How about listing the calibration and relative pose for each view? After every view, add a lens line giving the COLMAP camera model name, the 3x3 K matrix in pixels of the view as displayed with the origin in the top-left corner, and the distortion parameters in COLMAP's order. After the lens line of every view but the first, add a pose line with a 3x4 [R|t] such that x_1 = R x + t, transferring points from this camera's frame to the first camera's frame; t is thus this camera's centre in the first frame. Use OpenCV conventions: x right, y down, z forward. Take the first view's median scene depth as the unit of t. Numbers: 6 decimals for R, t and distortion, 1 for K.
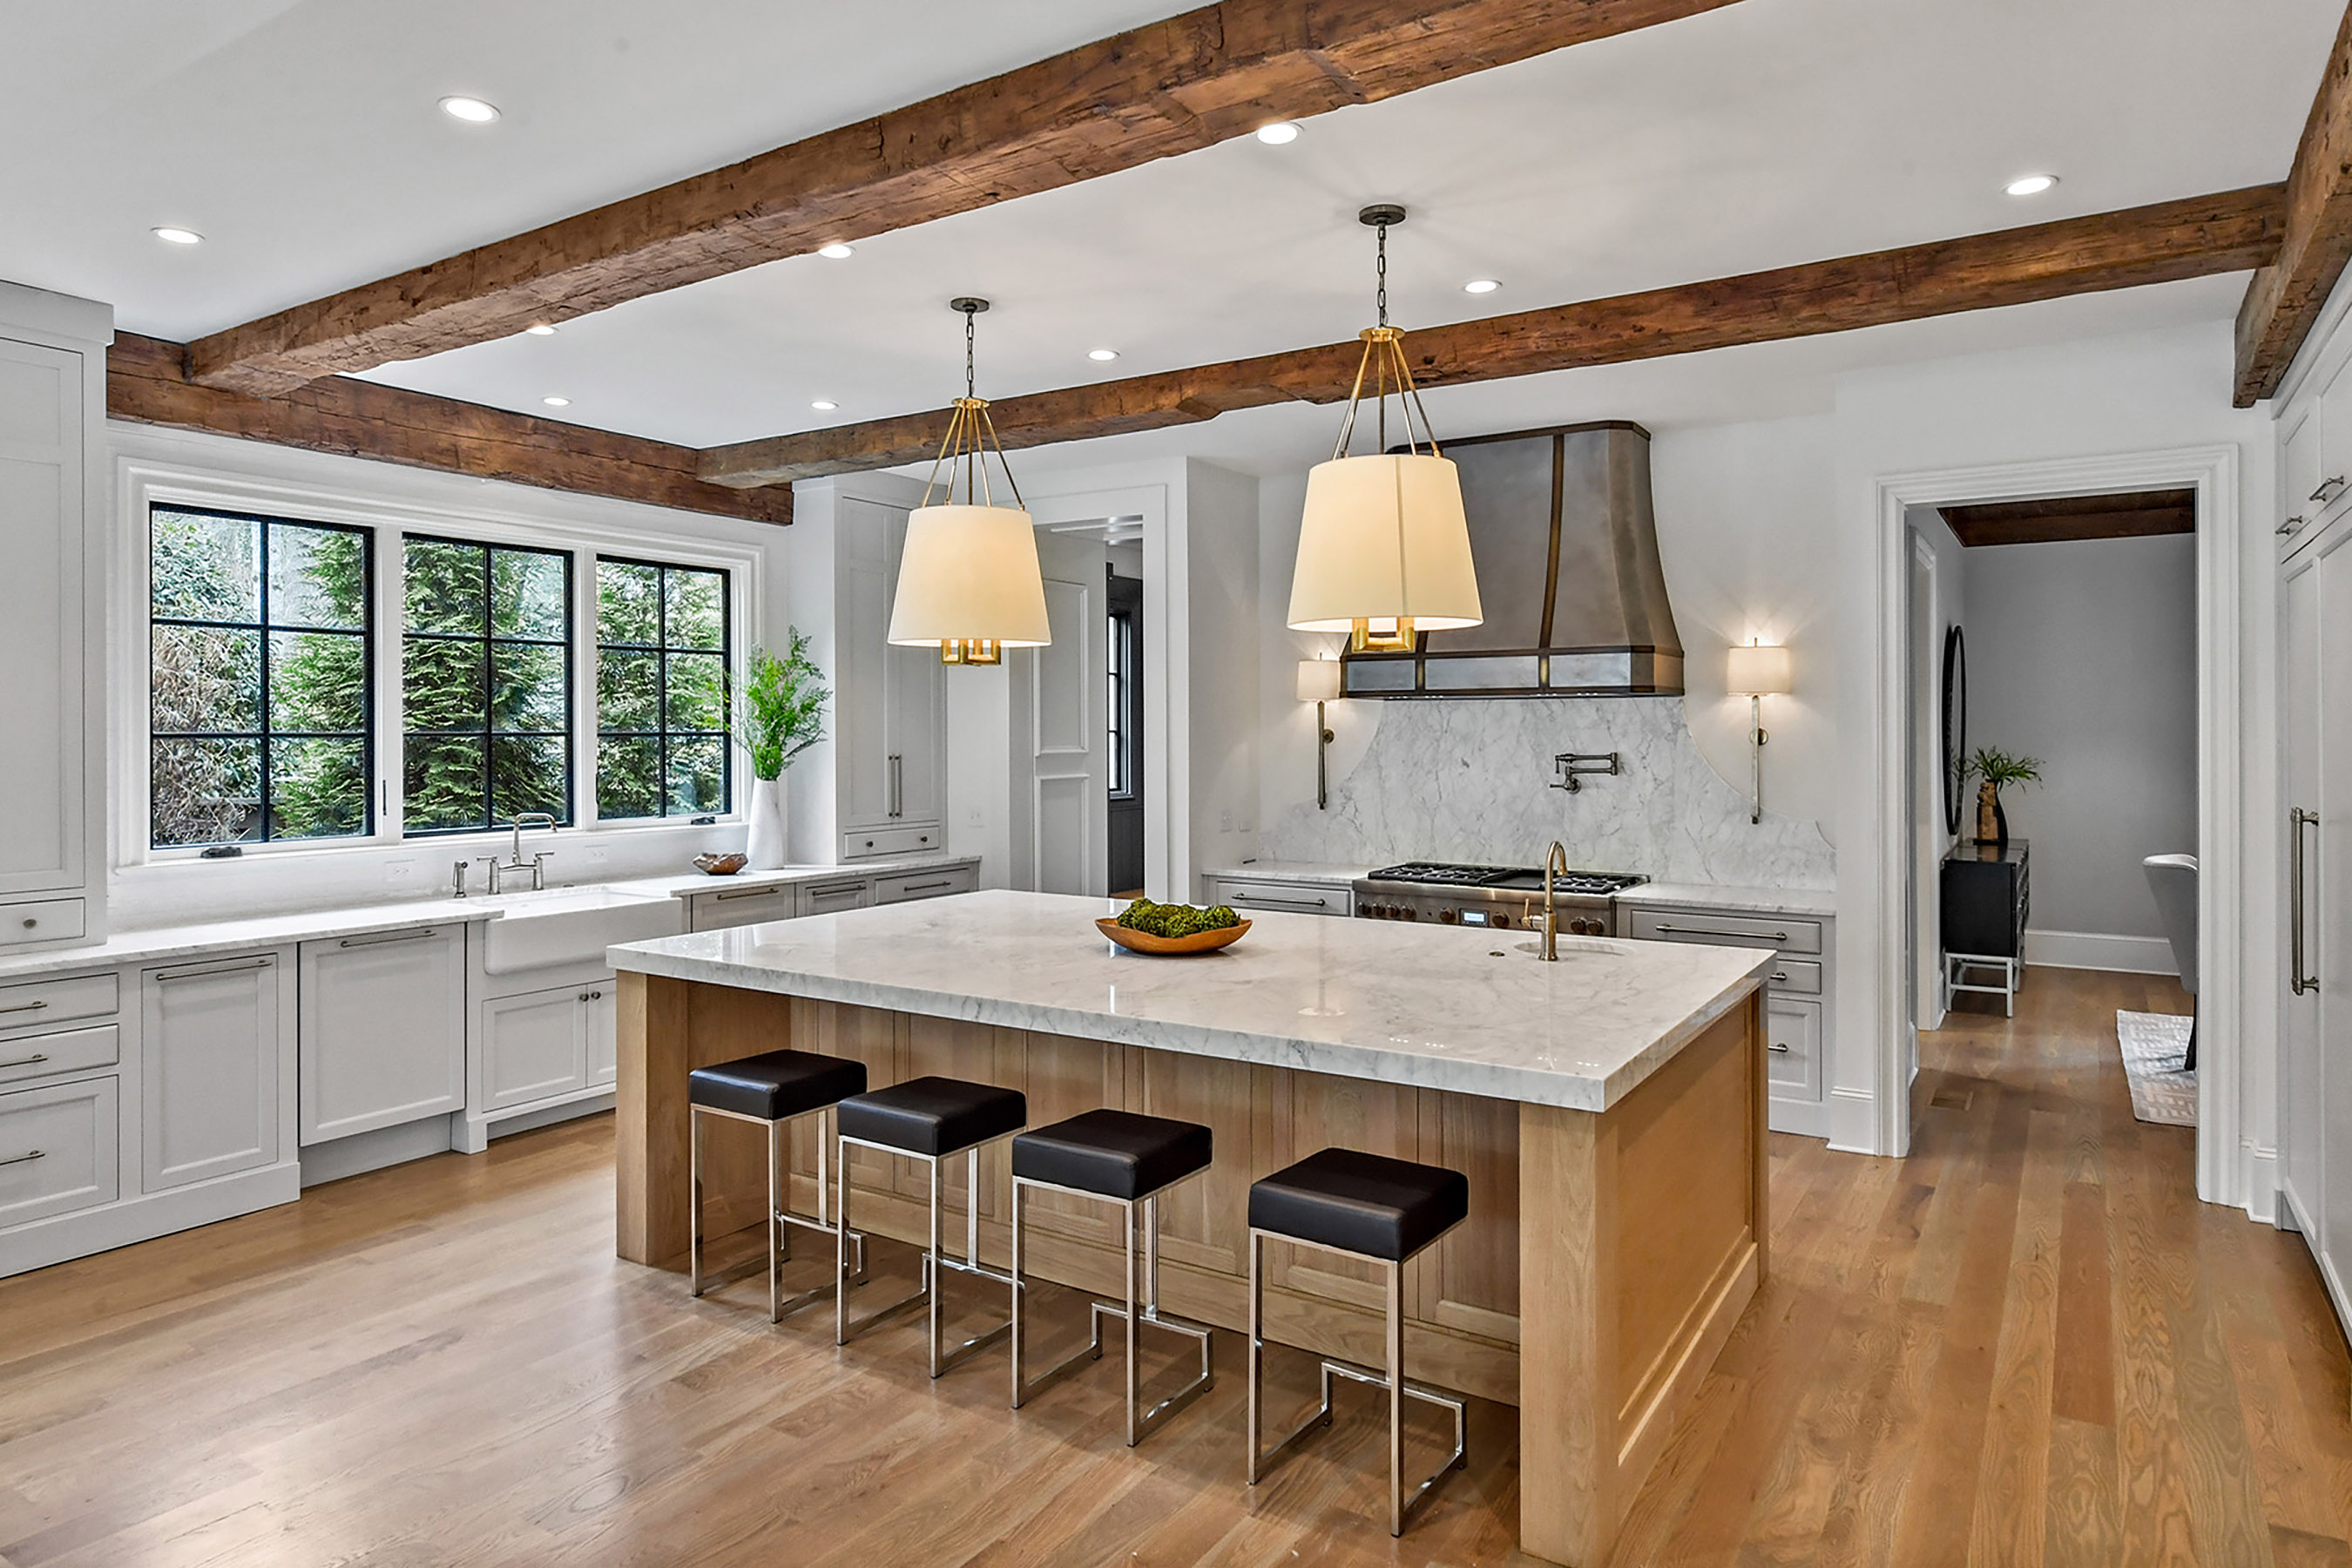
lens RADIAL K [[1418.9, 0, 1179.2], [0, 1418.9, 730.3], [0, 0, 1]] dist [0.003607, 0.000615]
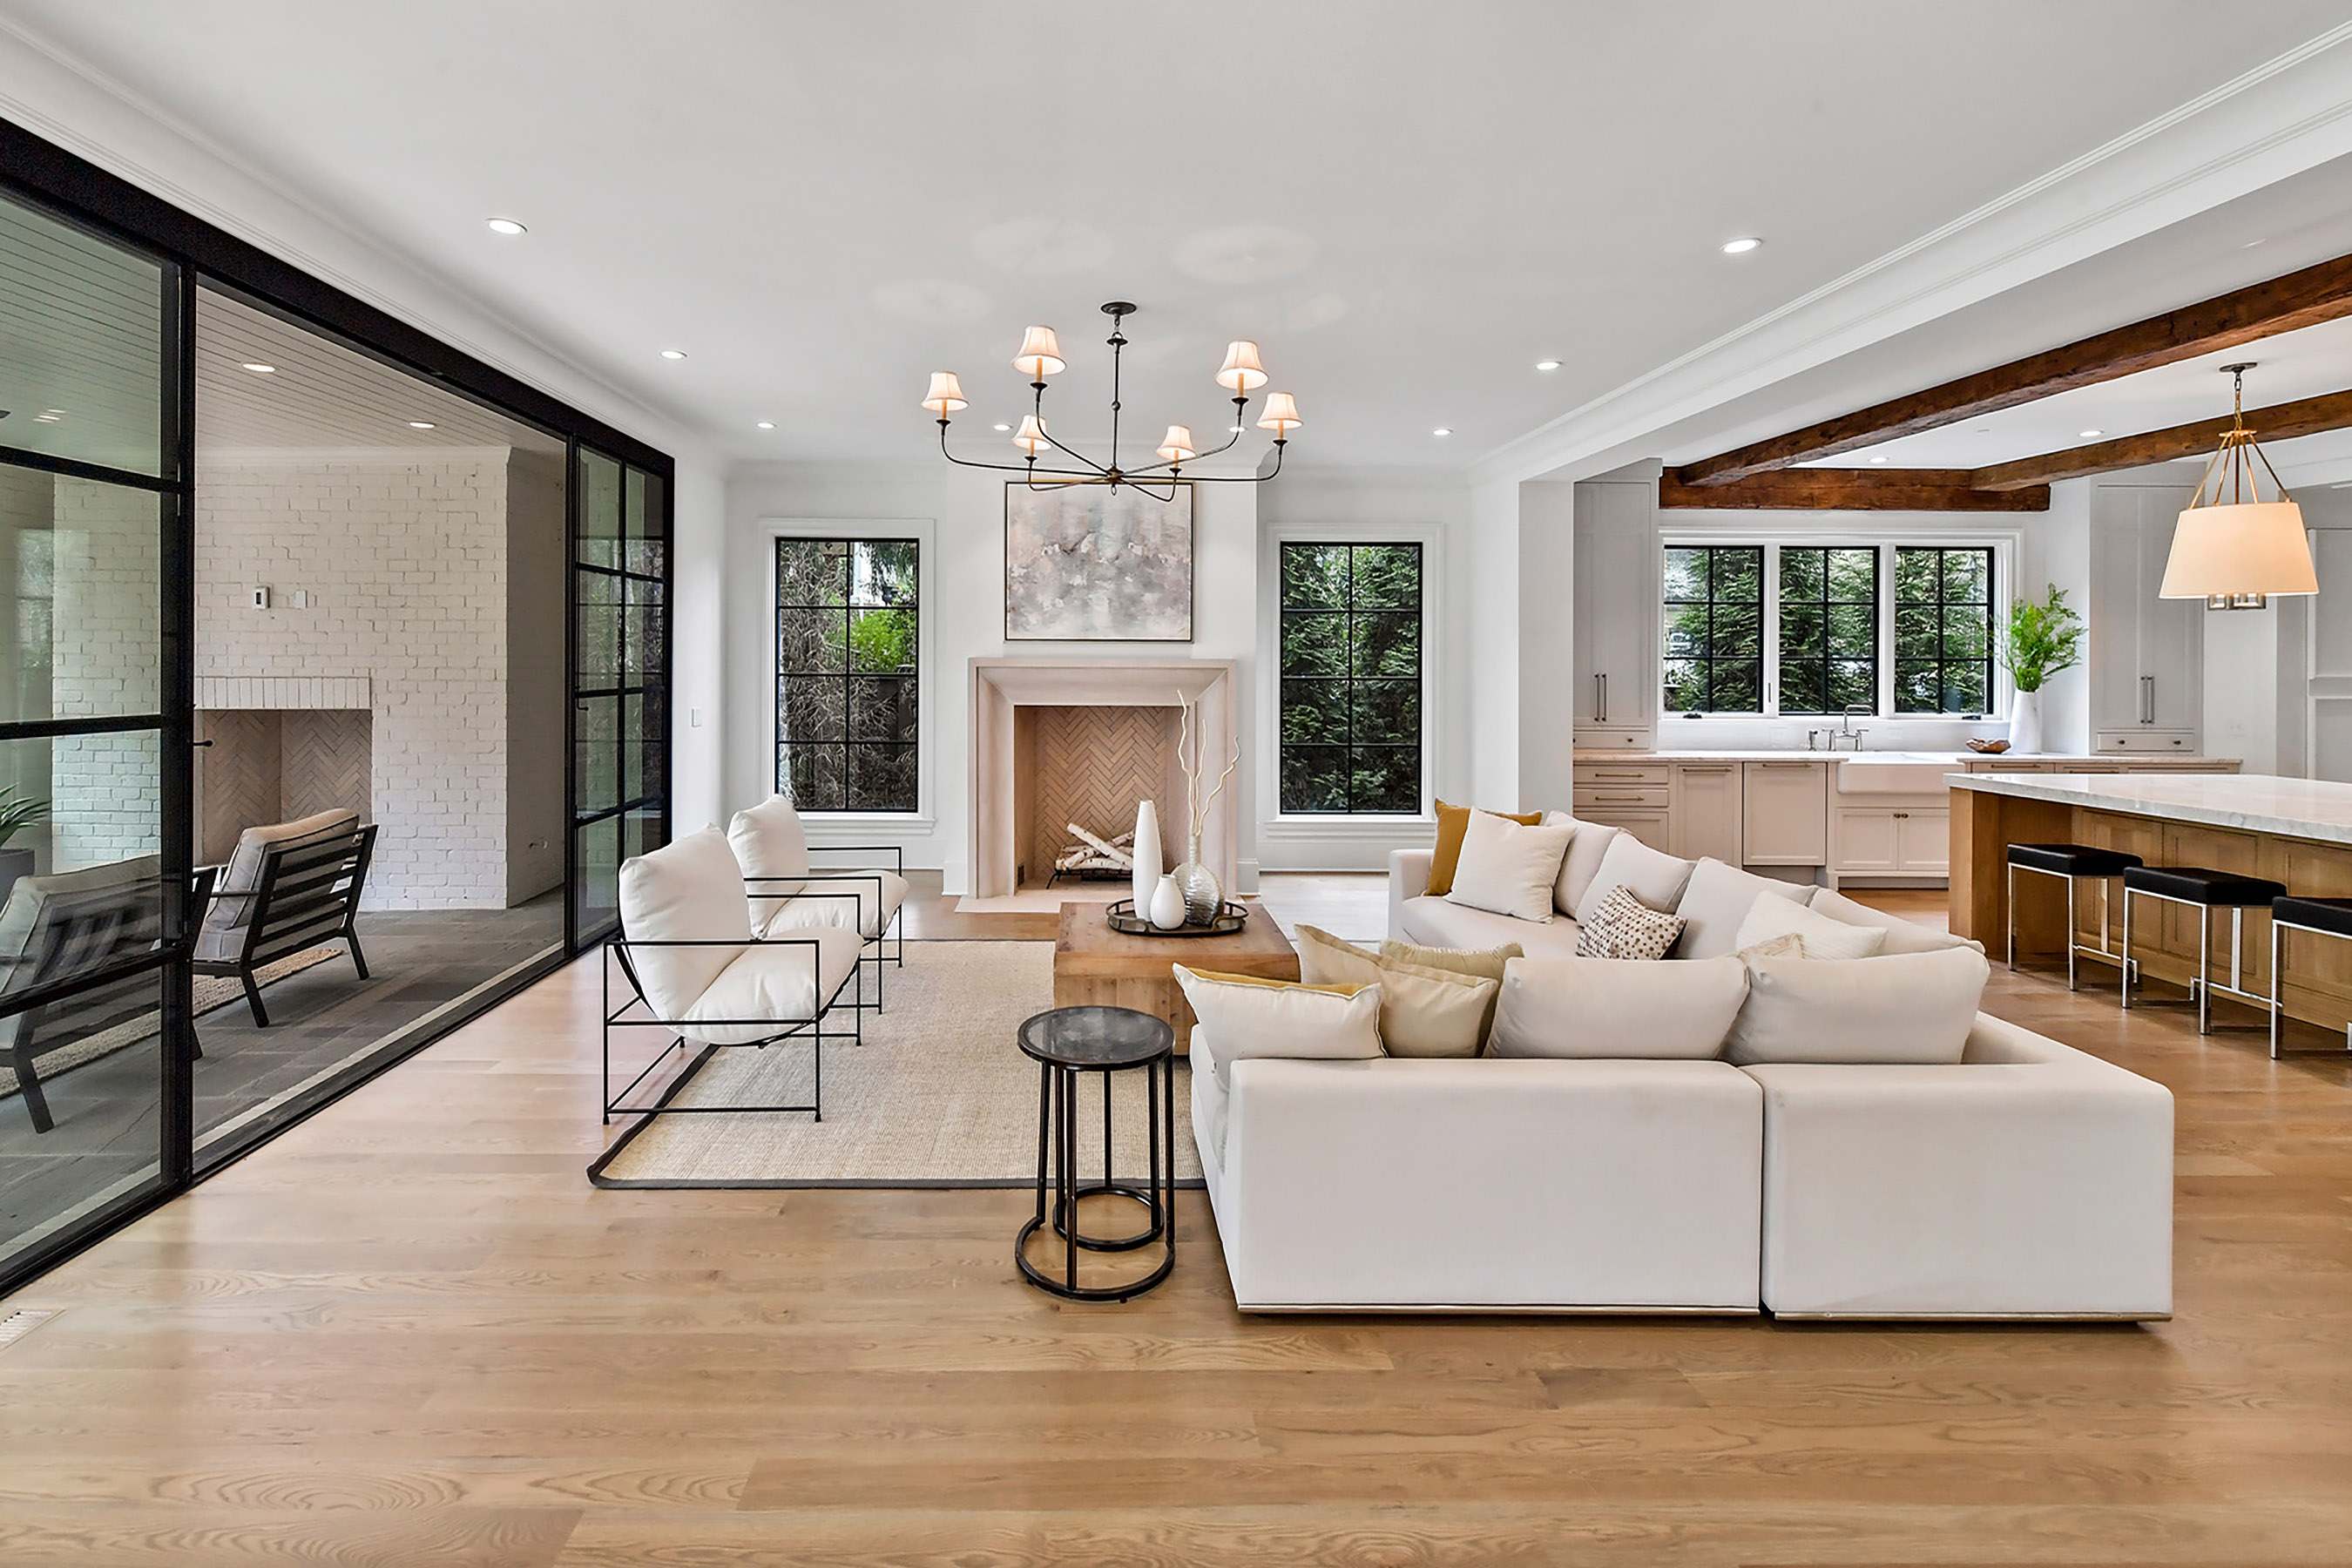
lens RADIAL K [[1057.8, 0, 1090.8], [0, 1057.8, 668.3], [0, 0, 1]] dist [-0.001728, -0.000782]
pose [[0.568615, 0.008993, -0.822555, 0.055177], [-0.004304, 0.999959, 0.007957, 0.007885], [0.822592, -0.000985, 0.568631, -0.427074]]
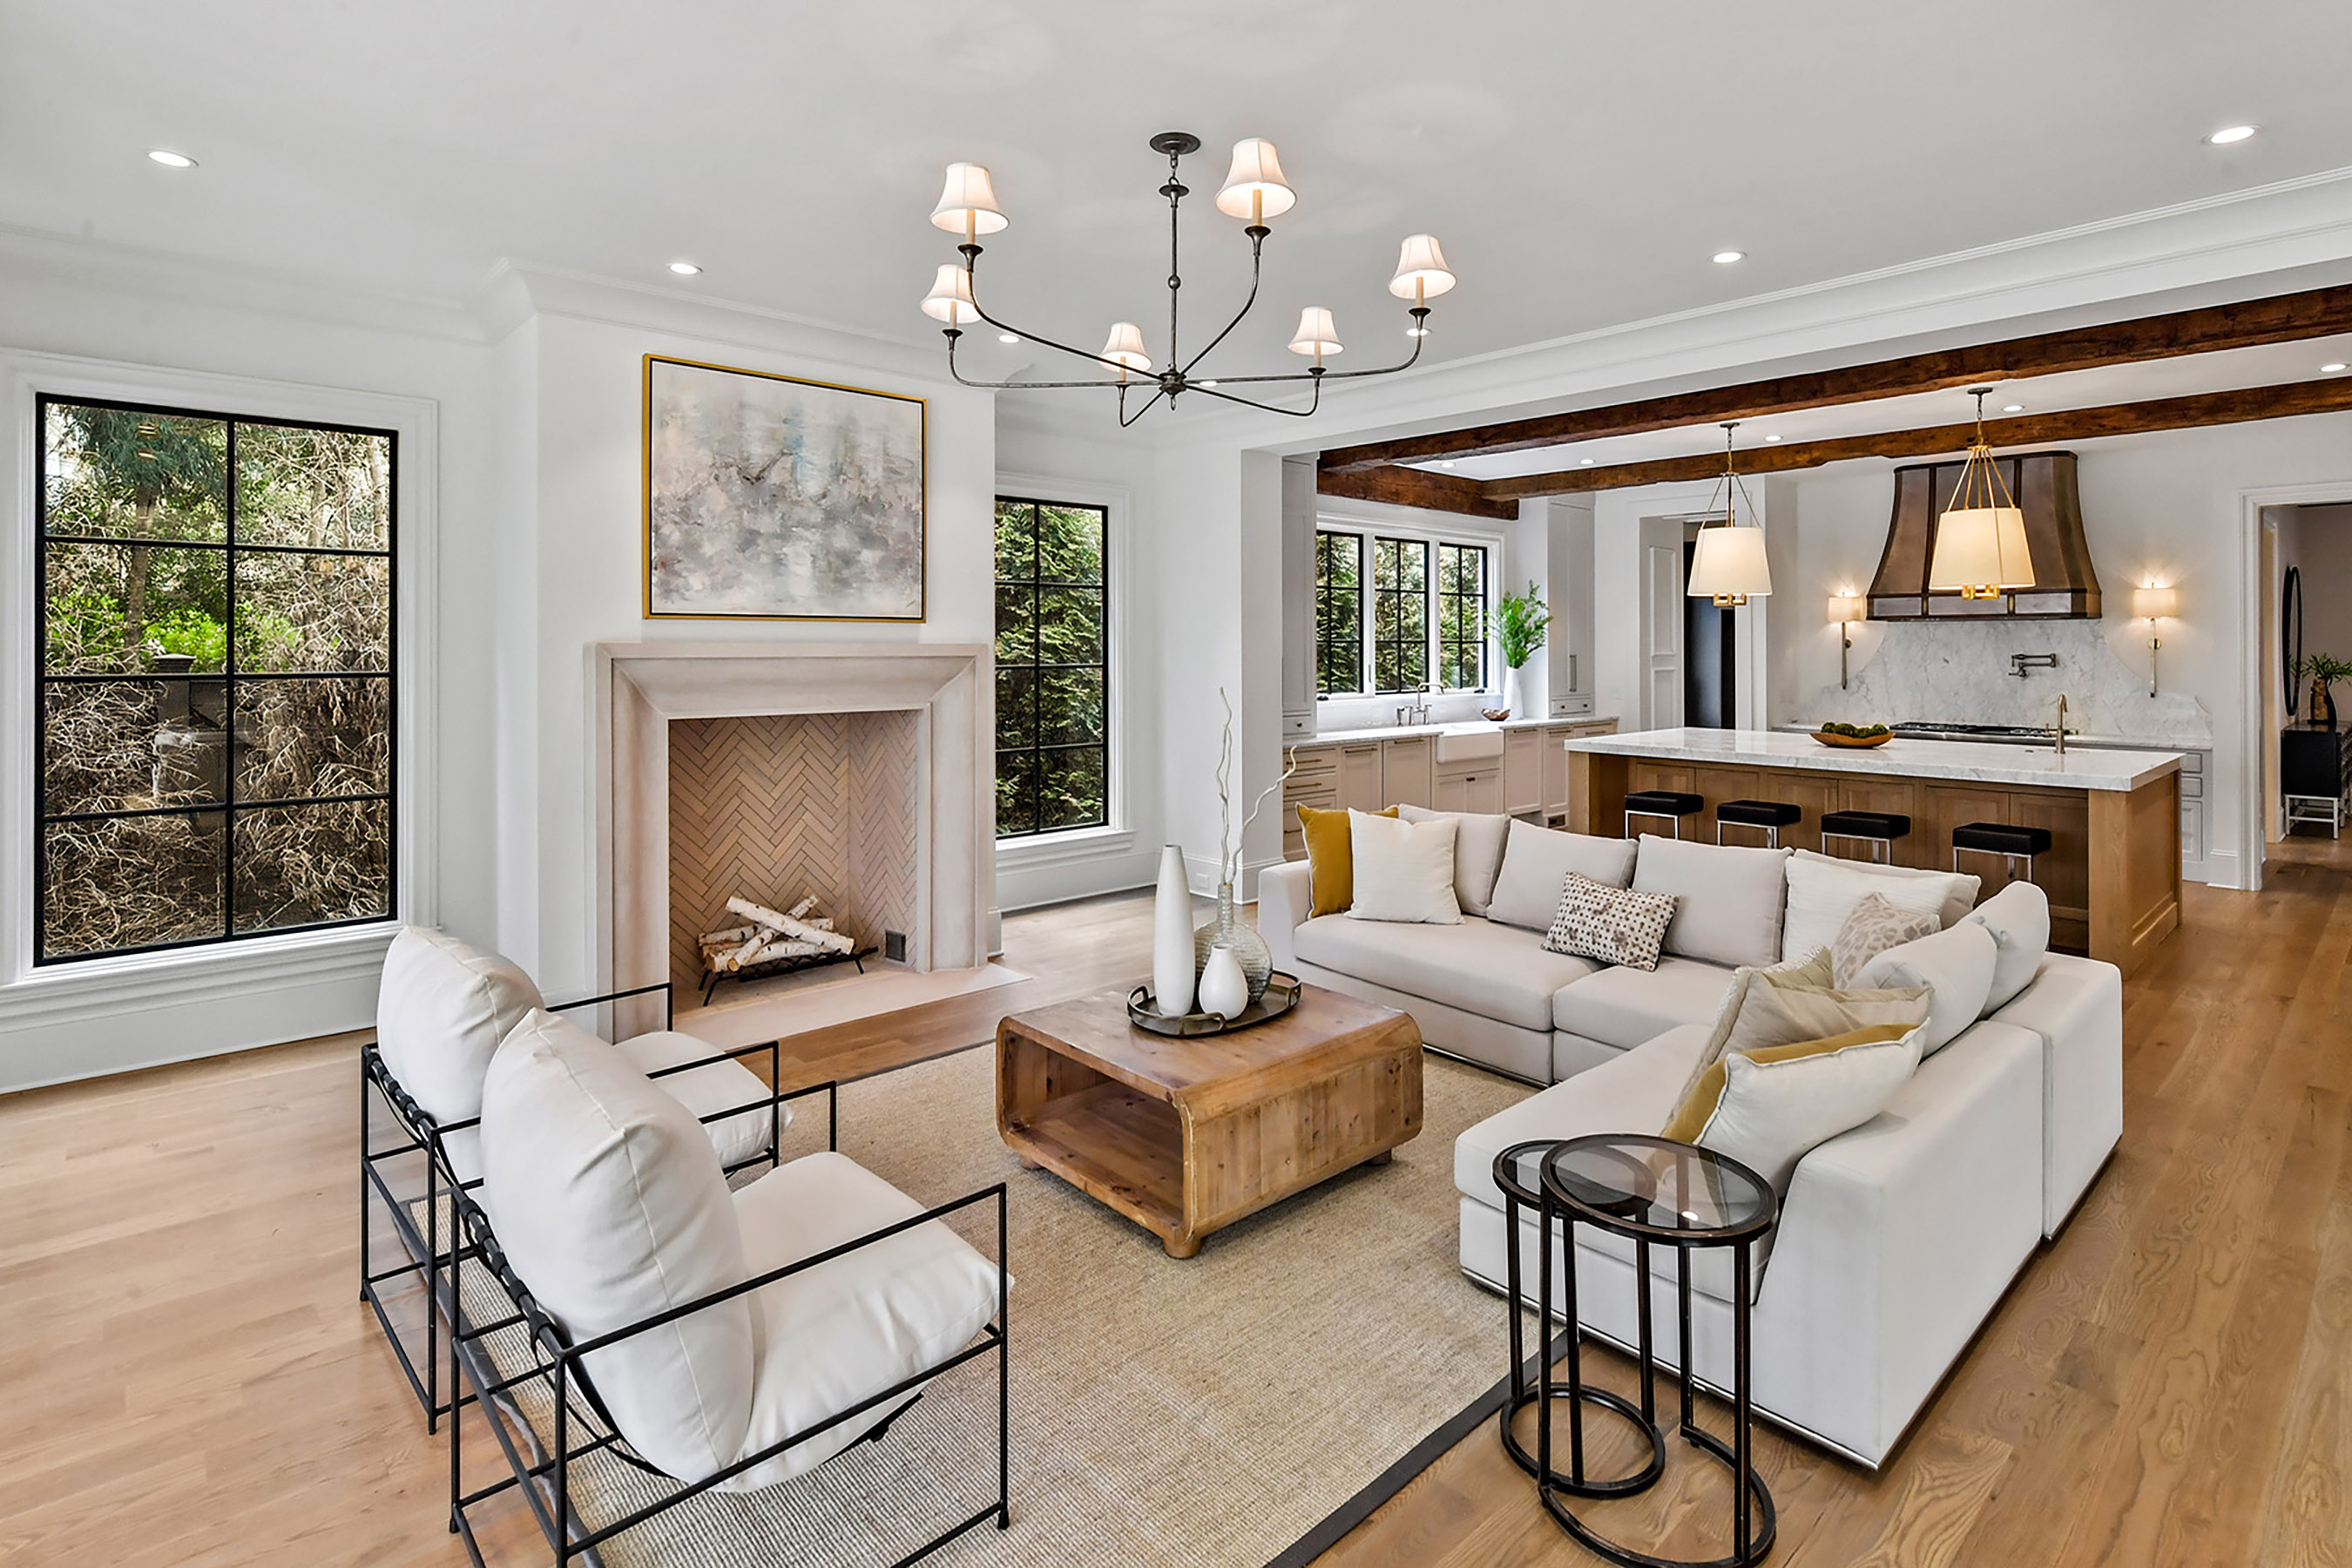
lens RADIAL K [[1183.7, 0, 1306.5], [0, 1183.7, 641.3], [0, 0, 1]] dist [-0.002467, -0.000303]
pose [[0.980939, 0.000552, -0.194315, -0.284445], [-0.001104, 0.999996, -0.002733, 0.006759], [0.194312, 0.002896, 0.980935, -0.520139]]
